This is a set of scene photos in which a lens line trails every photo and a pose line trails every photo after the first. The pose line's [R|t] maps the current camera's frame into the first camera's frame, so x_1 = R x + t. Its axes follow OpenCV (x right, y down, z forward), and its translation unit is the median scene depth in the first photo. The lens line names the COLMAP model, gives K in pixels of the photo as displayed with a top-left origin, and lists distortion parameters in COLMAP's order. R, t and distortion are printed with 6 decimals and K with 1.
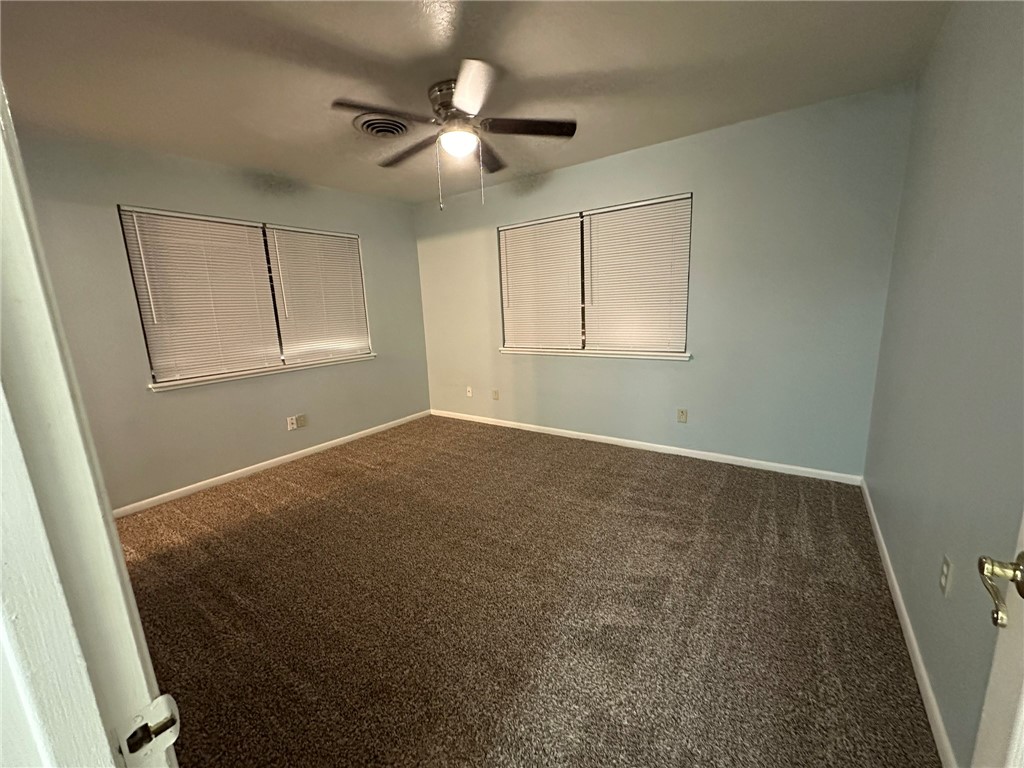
lens RADIAL K [[407.3, 0, 511.2], [0, 407.3, 383.3], [0, 0, 1]] dist [-0.000392, -0.000049]
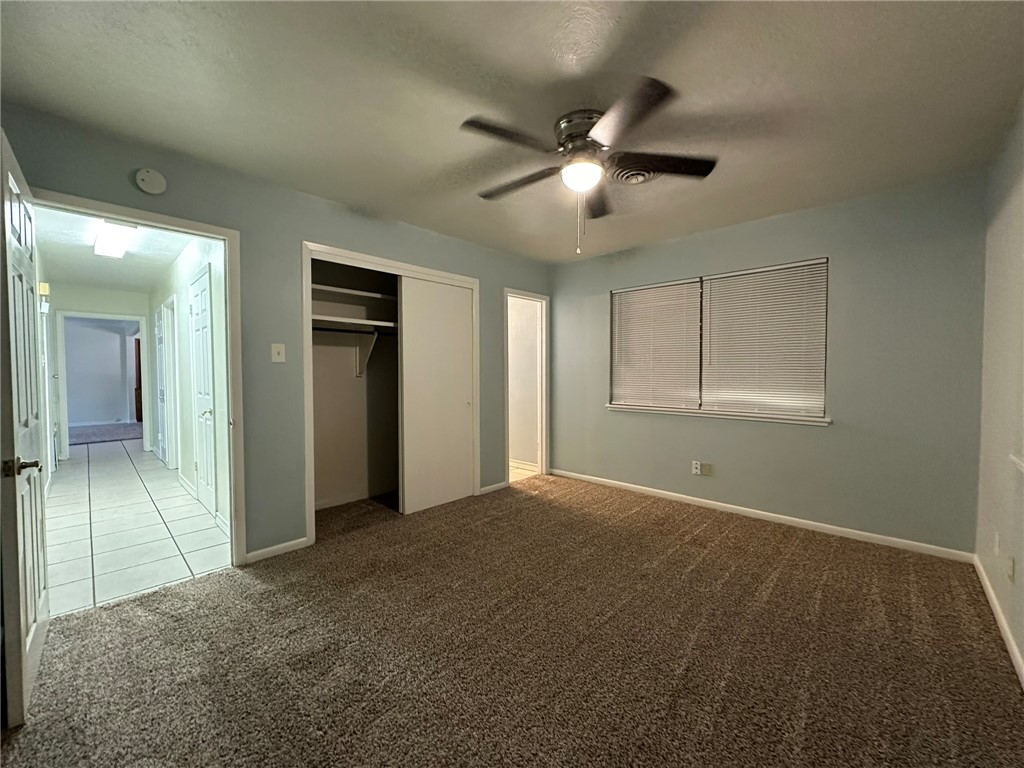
lens RADIAL K [[407.3, 0, 511.2], [0, 407.3, 383.3], [0, 0, 1]] dist [-0.000392, -0.000049]
pose [[-0.141257, 0.073005, -0.987277, 0.509182], [-0.182345, 0.978295, 0.098430, -0.122749], [0.973035, 0.193929, -0.124879, 0.649817]]
